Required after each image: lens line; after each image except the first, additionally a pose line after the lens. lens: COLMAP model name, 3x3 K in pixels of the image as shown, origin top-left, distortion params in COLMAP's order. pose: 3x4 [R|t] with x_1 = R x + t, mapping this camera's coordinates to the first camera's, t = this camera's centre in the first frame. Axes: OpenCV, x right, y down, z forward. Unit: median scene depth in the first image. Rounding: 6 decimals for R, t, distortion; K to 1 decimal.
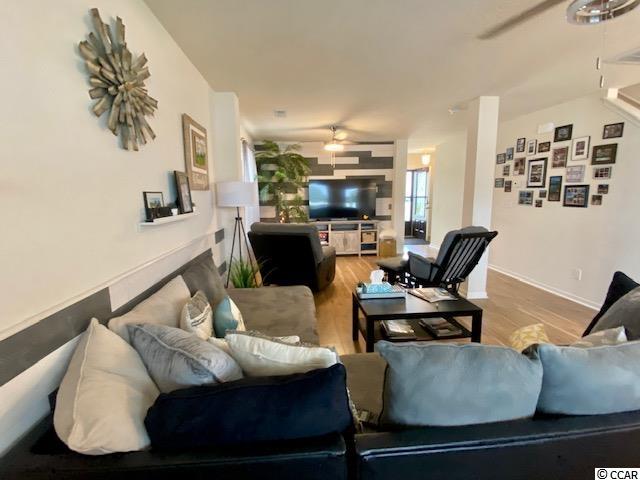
lens RADIAL K [[297.8, 0, 318.6], [0, 297.8, 240.8], [0, 0, 1]] dist [0.032381, -0.029251]
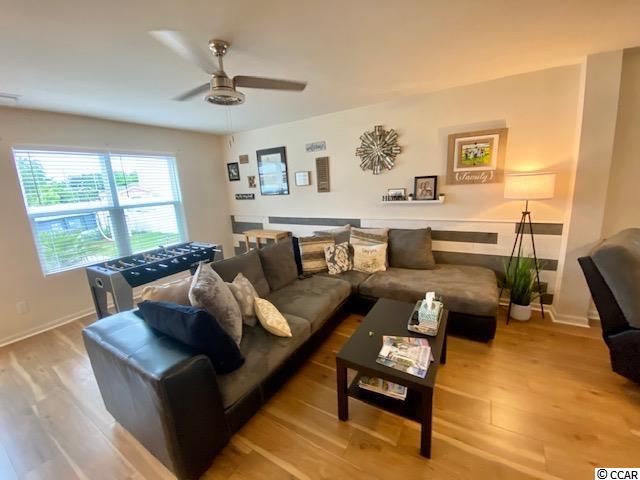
lens RADIAL K [[256.4, 0, 320.0], [0, 256.4, 240.0], [0, 0, 1]] dist [0.034733, -0.029210]
pose [[-0.586784, 0.219611, -0.779394, 0.373974], [-0.061733, 0.947586, 0.313480, -0.102550], [0.807387, 0.232059, -0.542471, 0.463865]]
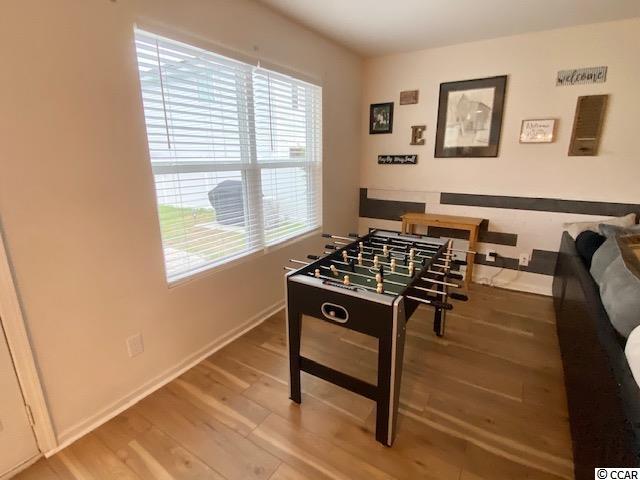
lens RADIAL K [[323.1, 0, 320.7], [0, 323.1, 238.3], [0, 0, 1]] dist [0.030560, -0.031701]
pose [[-0.611177, 0.220772, -0.760080, 0.459972], [-0.104258, 0.929488, 0.353811, -0.033828], [0.784597, 0.295486, -0.545065, 0.102282]]
